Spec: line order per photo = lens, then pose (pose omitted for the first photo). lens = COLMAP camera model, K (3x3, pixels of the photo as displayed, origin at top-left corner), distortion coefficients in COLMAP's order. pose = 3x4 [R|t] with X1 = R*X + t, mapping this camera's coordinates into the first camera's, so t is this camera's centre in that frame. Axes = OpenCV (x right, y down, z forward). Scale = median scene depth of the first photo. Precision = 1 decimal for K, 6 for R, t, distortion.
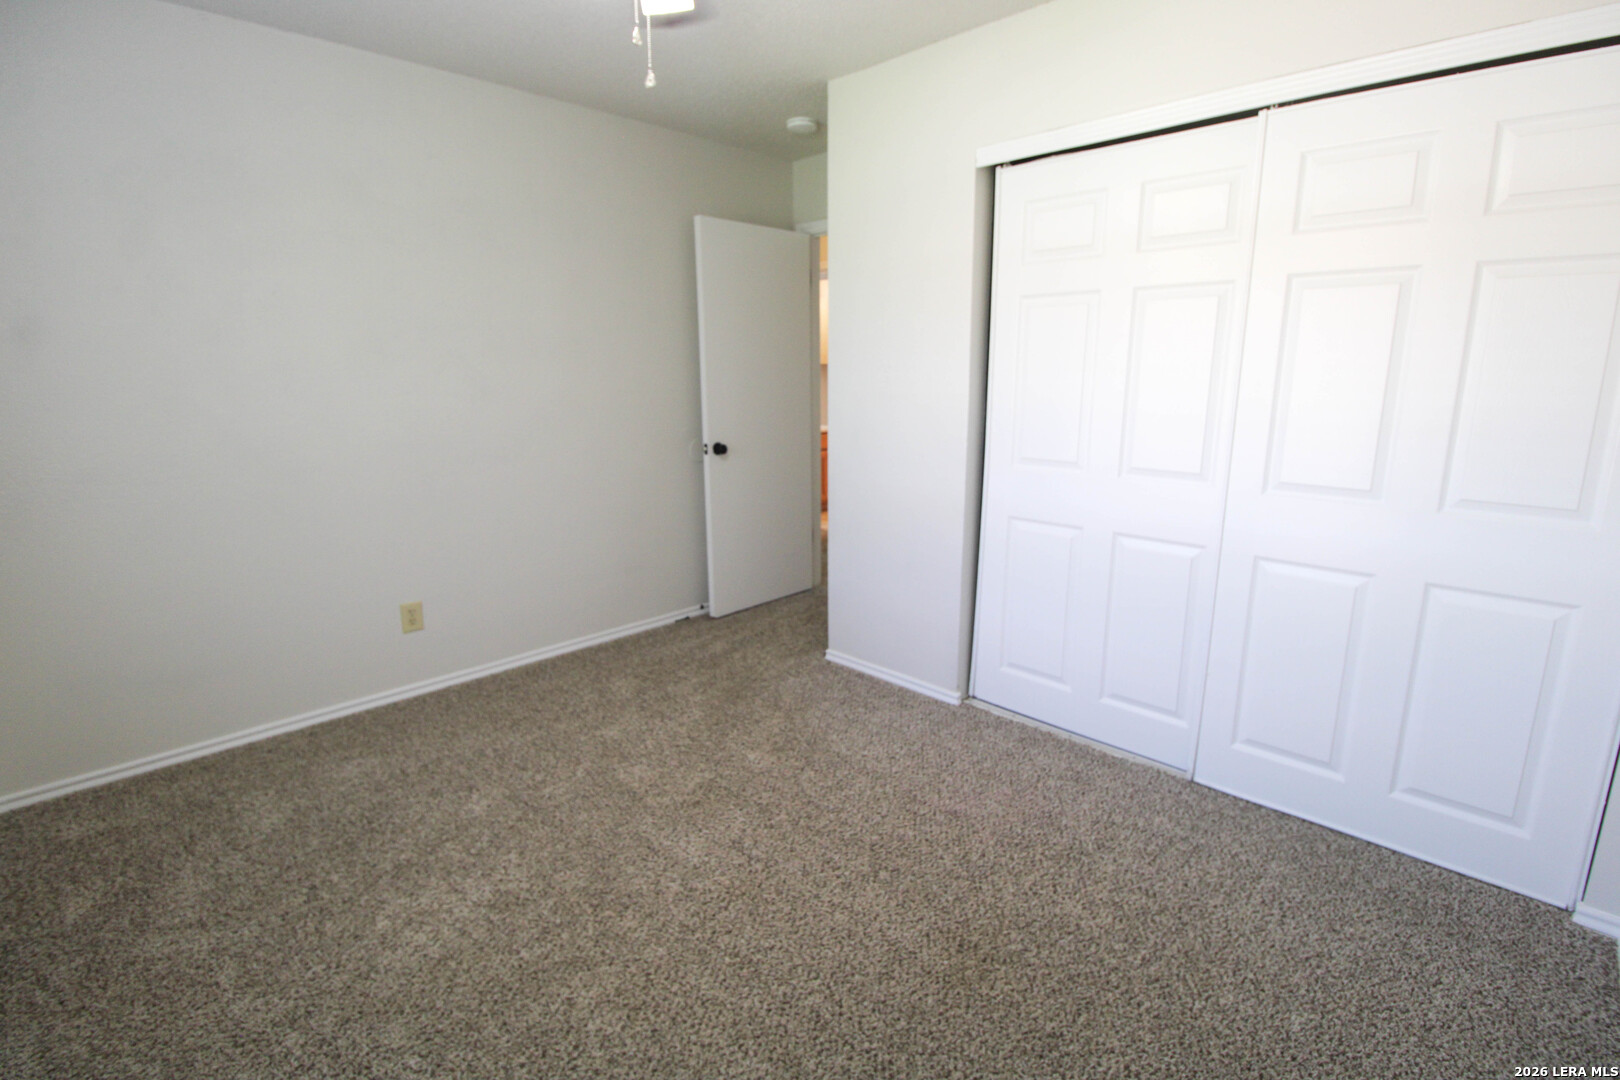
lens RADIAL K [[746.6, 0, 820.2], [0, 746.6, 532.2], [0, 0, 1]] dist [-0.016426, -0.003291]
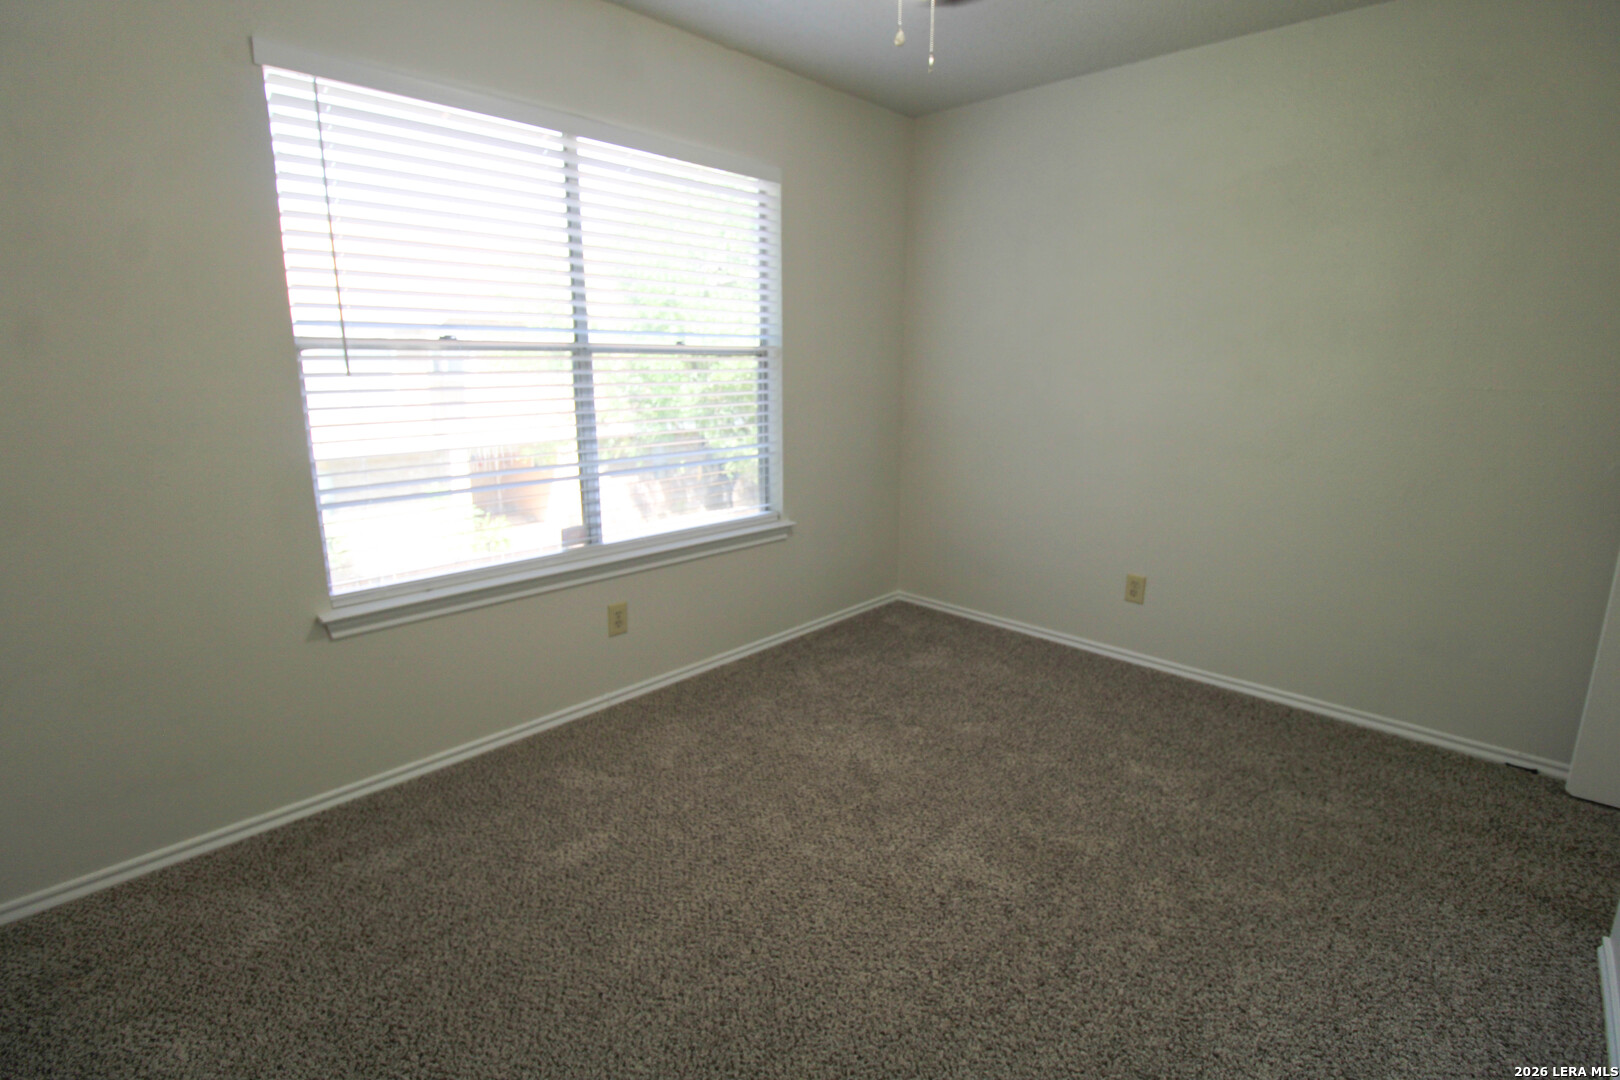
lens RADIAL K [[746.6, 0, 817.2], [0, 746.6, 533.1], [0, 0, 1]] dist [-0.016426, -0.003291]
pose [[0.000069, 0.228887, -0.973453, 0.526033], [-0.208822, 0.951995, 0.223827, -0.118243], [0.977954, 0.203263, 0.047863, 0.546515]]
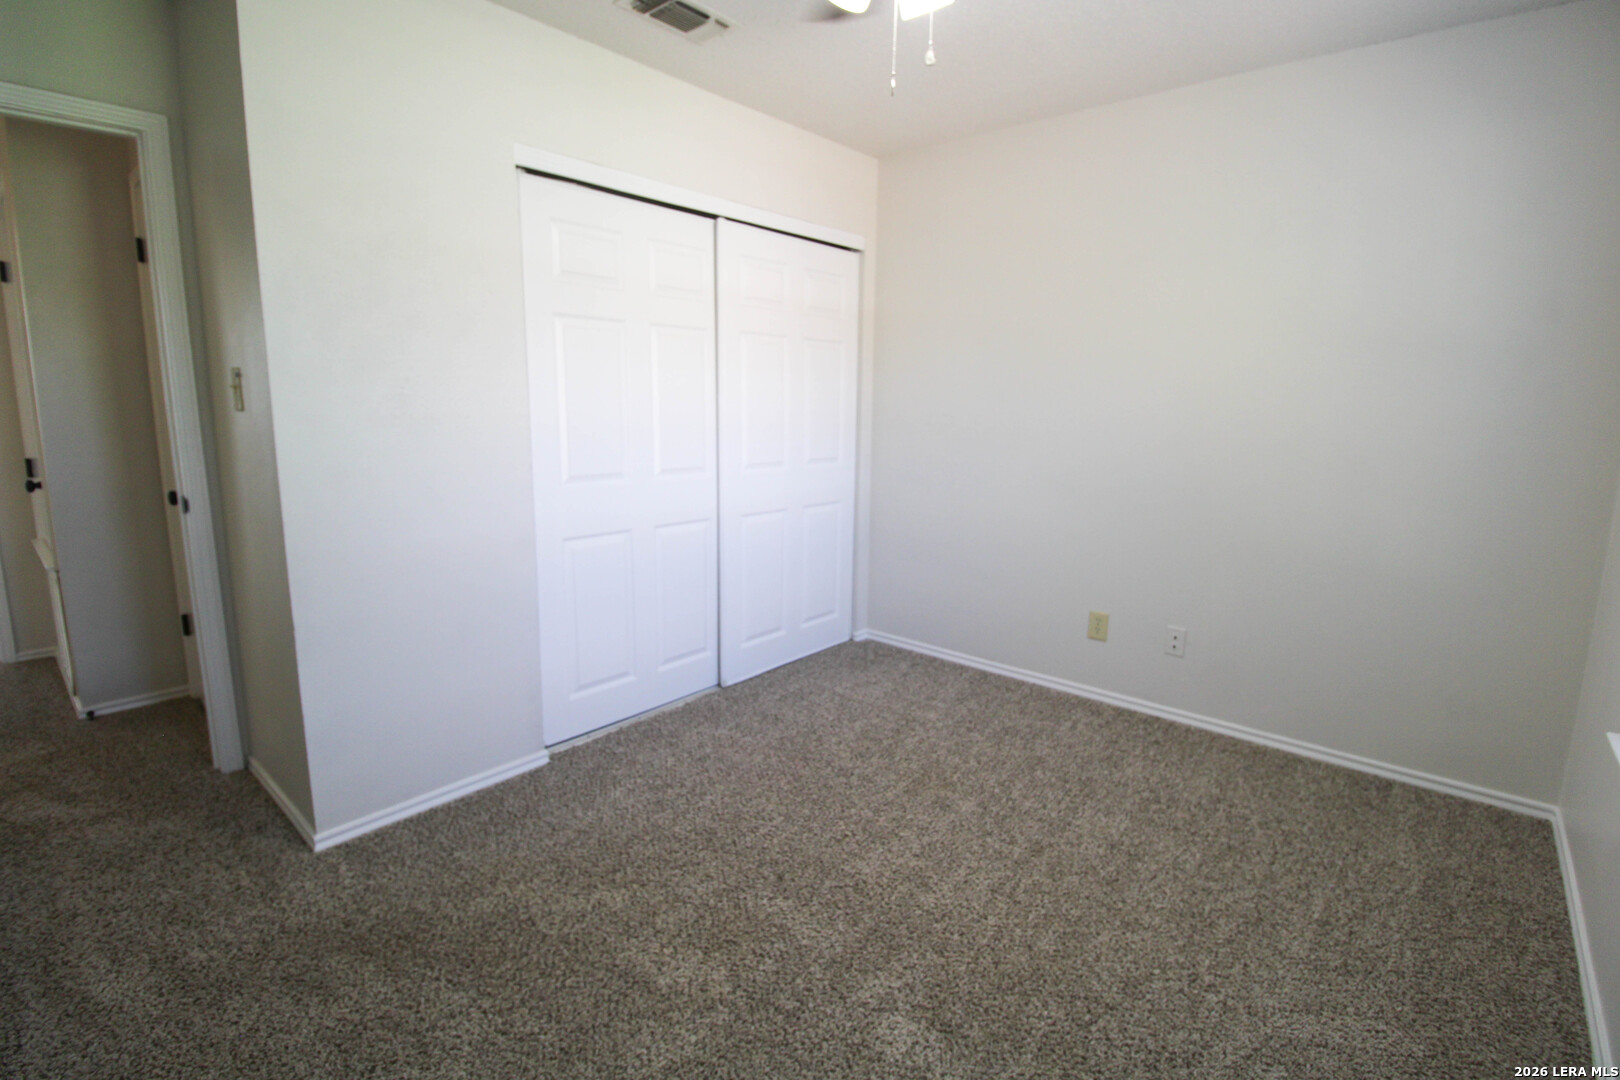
lens RADIAL K [[746.6, 0, 811.1], [0, 746.6, 538.9], [0, 0, 1]] dist [-0.016426, -0.003291]
pose [[-0.064893, -0.172881, 0.982803, -0.728099], [0.206006, 0.961342, 0.182709, -0.133576], [-0.976397, 0.214320, -0.026770, 0.723346]]
